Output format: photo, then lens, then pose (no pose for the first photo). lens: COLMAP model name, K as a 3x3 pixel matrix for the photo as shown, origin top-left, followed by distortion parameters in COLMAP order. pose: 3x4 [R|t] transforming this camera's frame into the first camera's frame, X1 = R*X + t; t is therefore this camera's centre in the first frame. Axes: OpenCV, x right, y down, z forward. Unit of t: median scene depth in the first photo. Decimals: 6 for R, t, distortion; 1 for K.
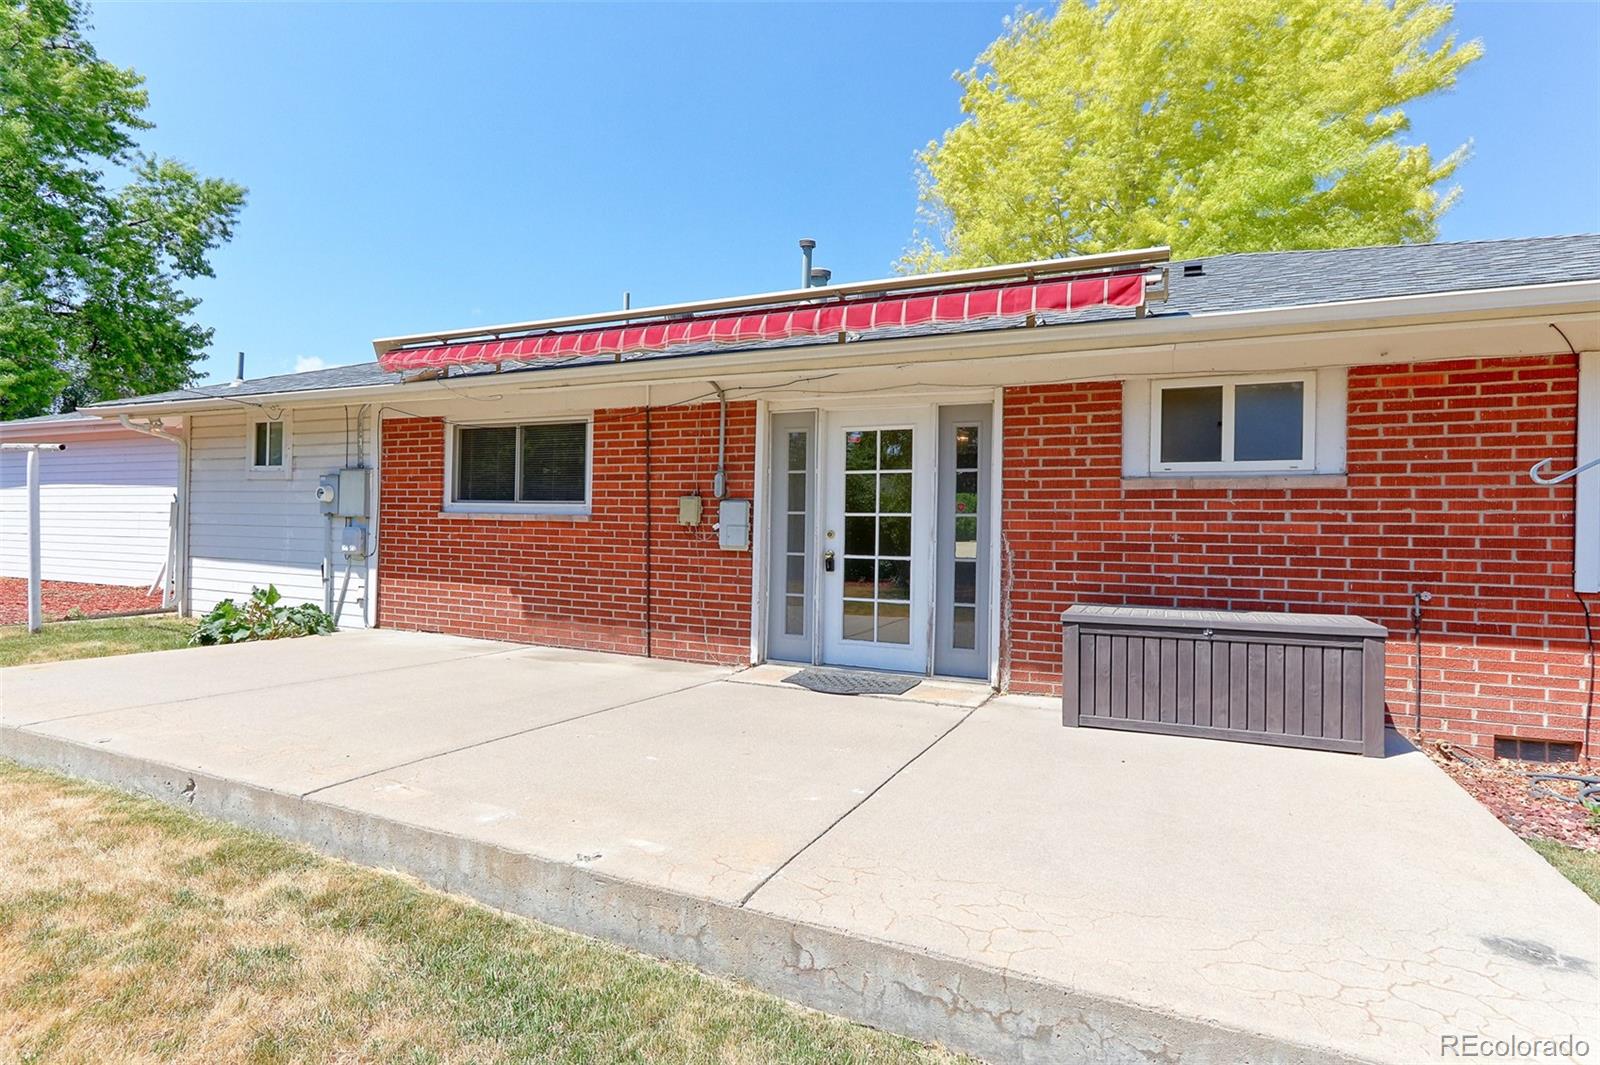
lens RADIAL K [[796.3, 0, 805.3], [0, 796.3, 531.3], [0, 0, 1]] dist [0.002555, 0.000196]
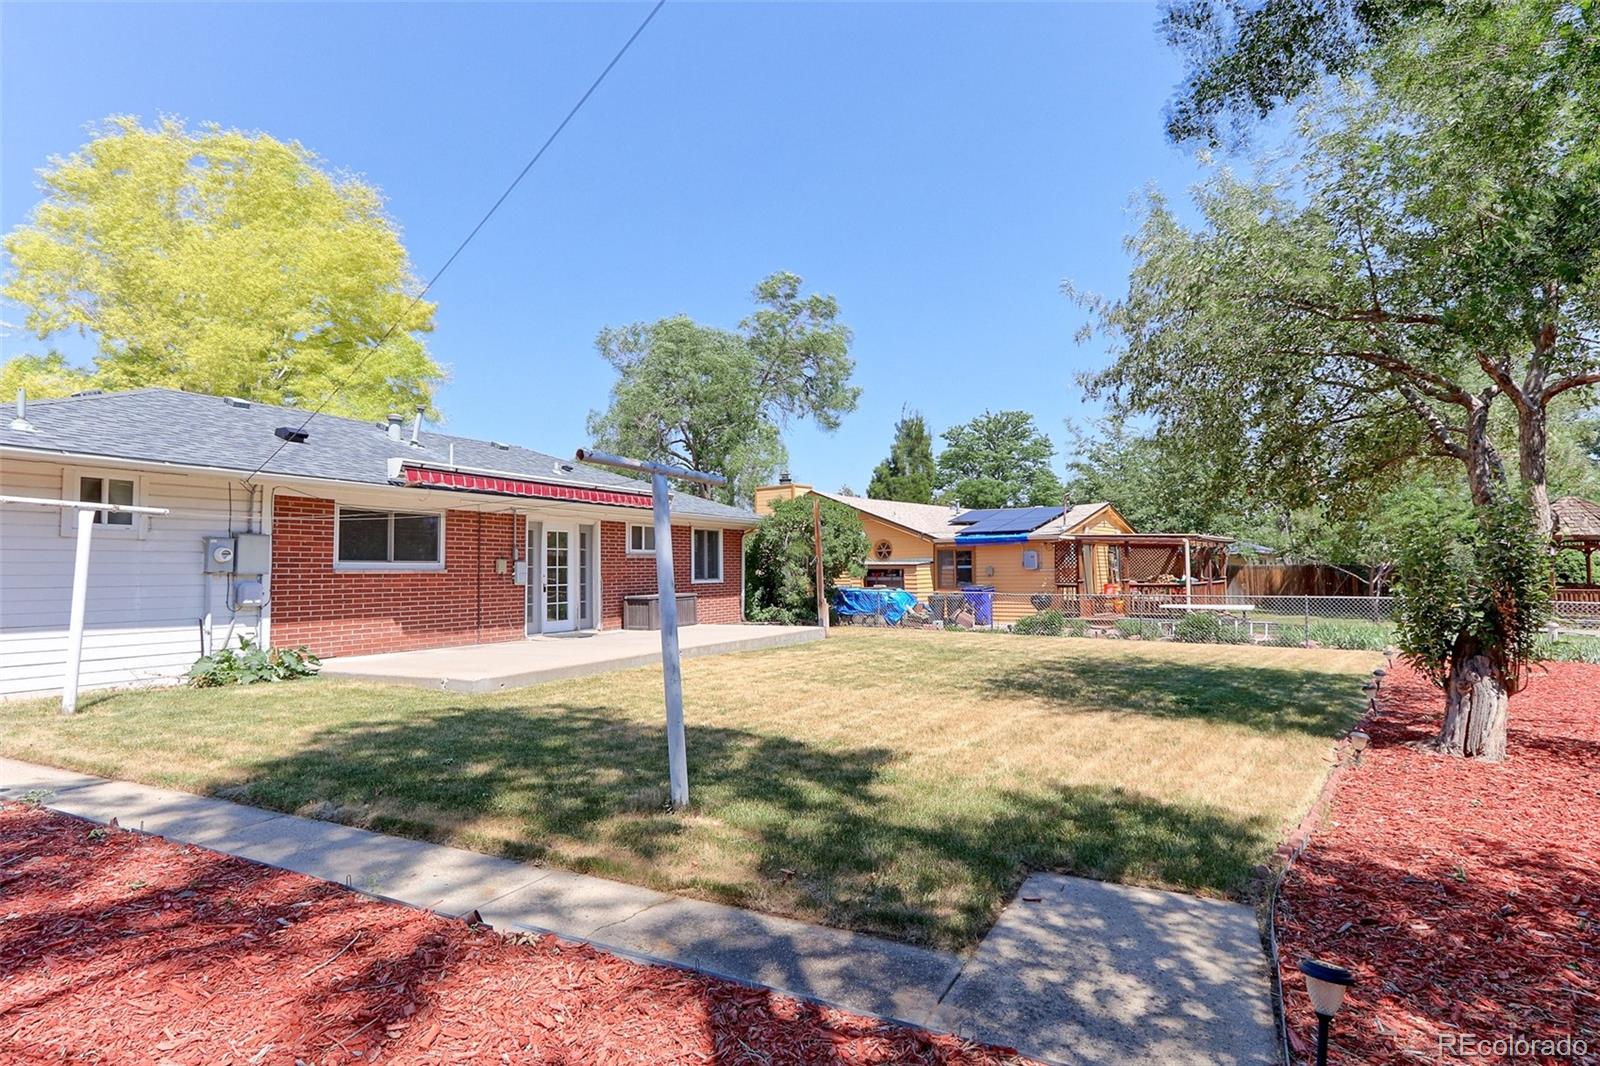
lens RADIAL K [[856.5, 0, 800.6], [0, 856.5, 538.2], [0, 0, 1]] dist [0.017630, 0.000590]
pose [[0.027355, 0.019383, 0.999438, -2.271312], [0.015403, 0.999685, -0.019810, -0.041723], [-0.999507, 0.015937, 0.027047, 0.183729]]
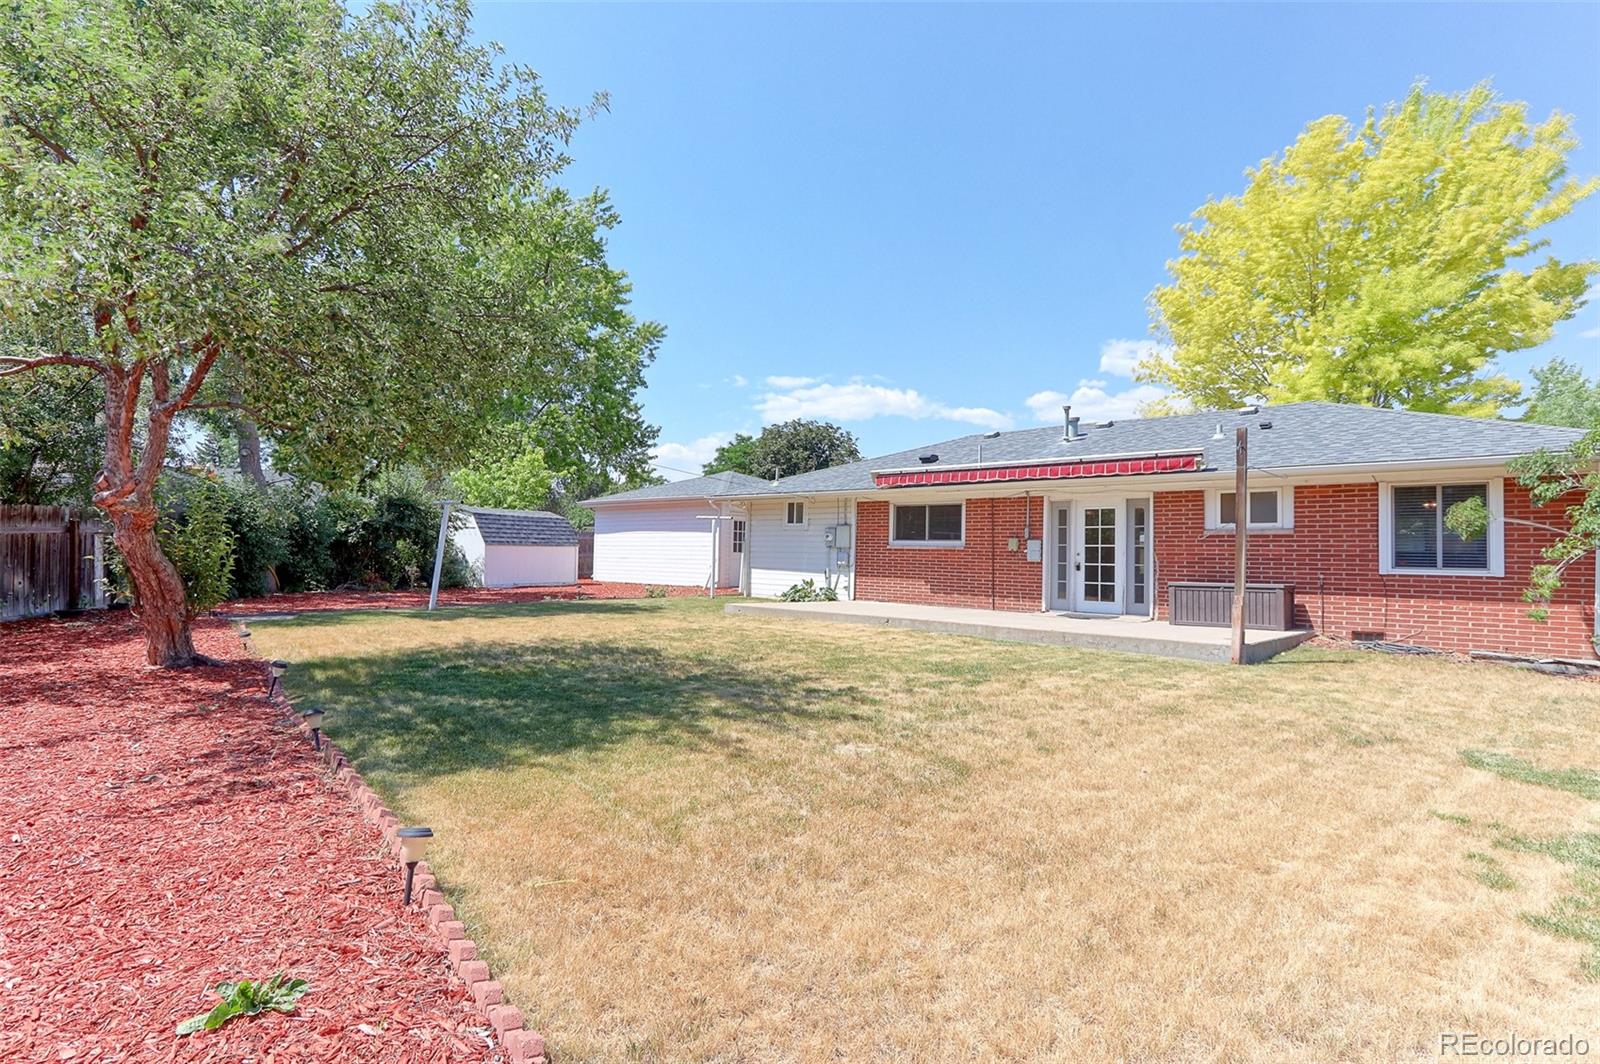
lens RADIAL K [[856.5, 0, 796.4], [0, 856.5, 529.0], [0, 0, 1]] dist [0.017630, 0.000590]
pose [[0.952852, -0.009872, -0.303276, 0.008309], [-0.003055, 0.999108, -0.042121, 0.035509], [0.303422, 0.041062, 0.951971, -1.500280]]
